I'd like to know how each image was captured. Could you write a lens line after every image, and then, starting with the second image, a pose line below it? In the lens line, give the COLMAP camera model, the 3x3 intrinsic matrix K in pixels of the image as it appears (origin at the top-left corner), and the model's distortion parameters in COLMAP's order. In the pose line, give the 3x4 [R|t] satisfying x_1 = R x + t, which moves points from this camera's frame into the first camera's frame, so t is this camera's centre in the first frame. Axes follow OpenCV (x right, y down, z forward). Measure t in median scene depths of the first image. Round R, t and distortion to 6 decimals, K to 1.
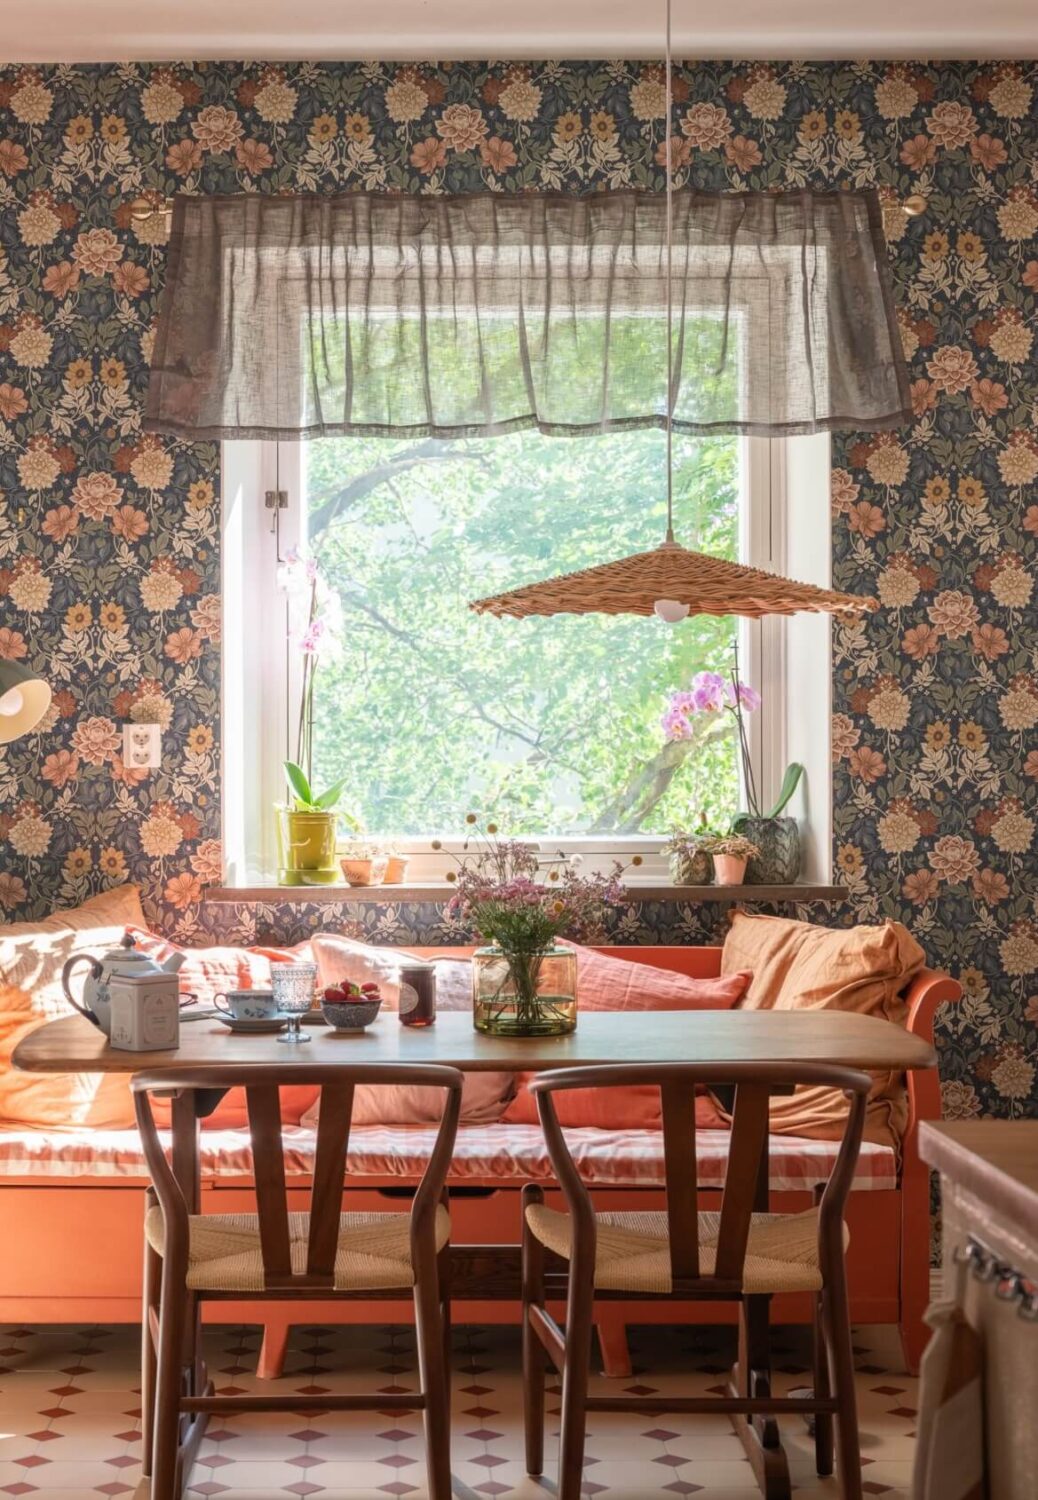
lens RADIAL K [[2486.9, 0, 413.9], [0, 2486.9, 744.4], [0, 0, 1]] dist [-0.071735, 0.229332]
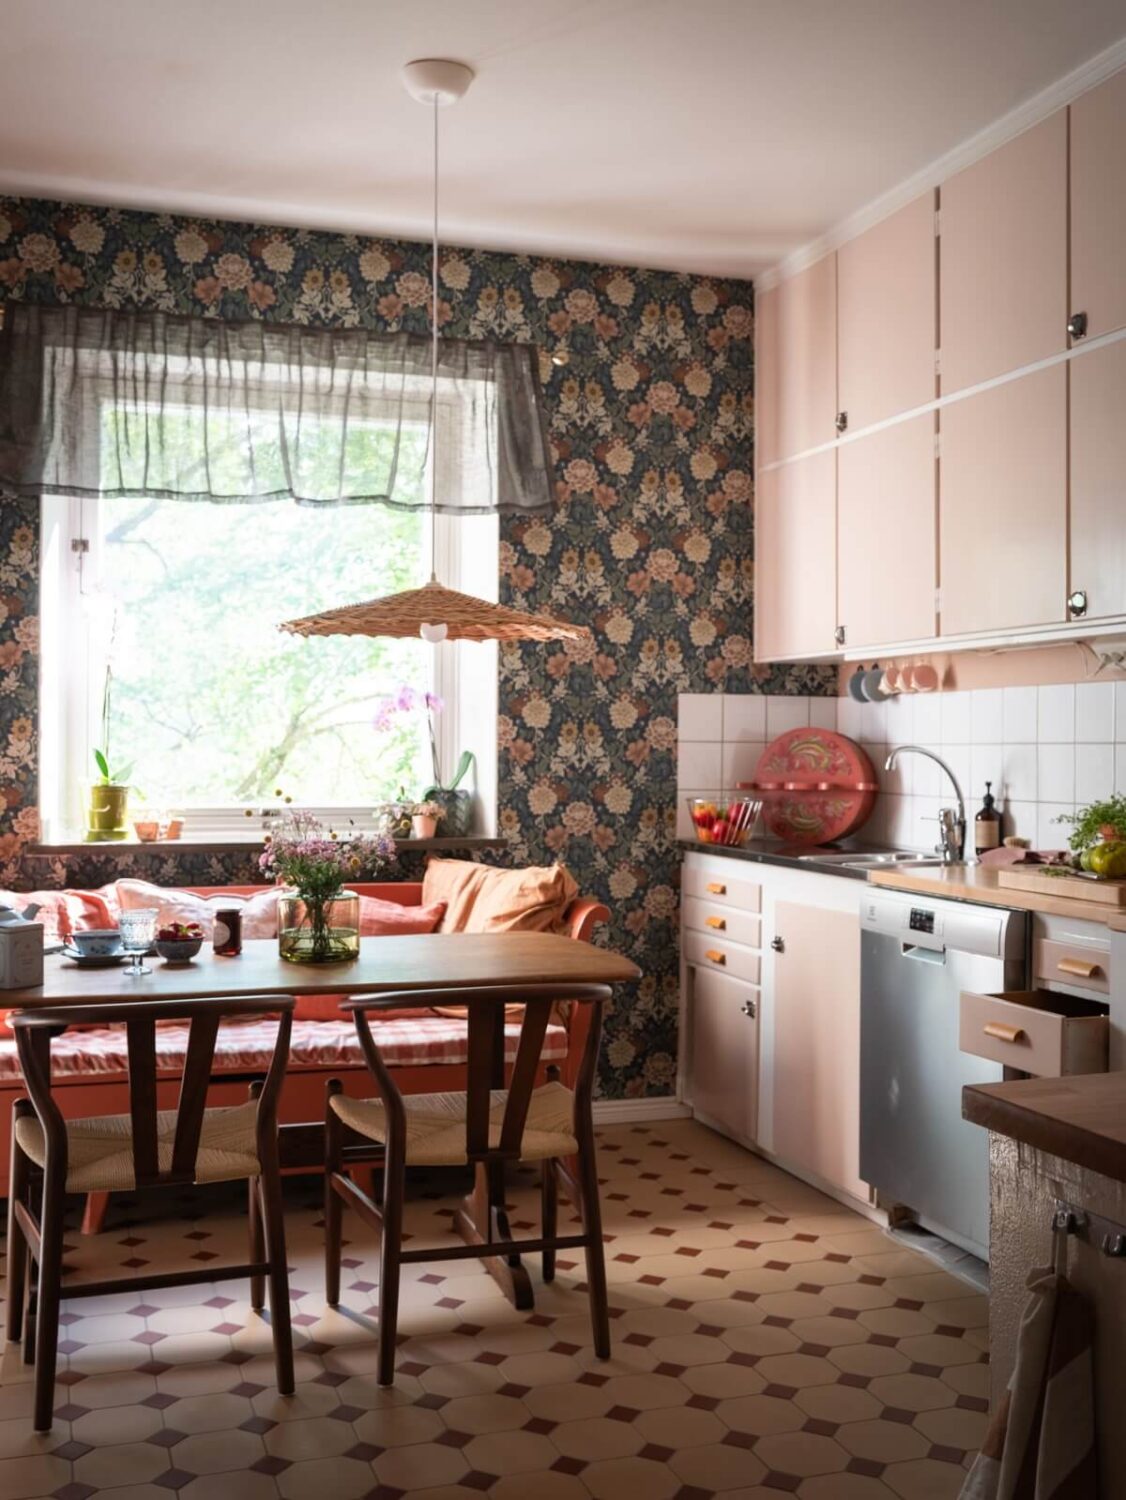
lens RADIAL K [[1522.4, 0, 590.3], [0, 1522.4, 749.7], [0, 0, 1]] dist [-0.080400, 0.170292]
pose [[0.945005, 0.006463, 0.326992, -0.063383], [-0.008682, 0.999948, 0.005328, 0.002001], [-0.326940, -0.007874, 0.945012, 0.168687]]
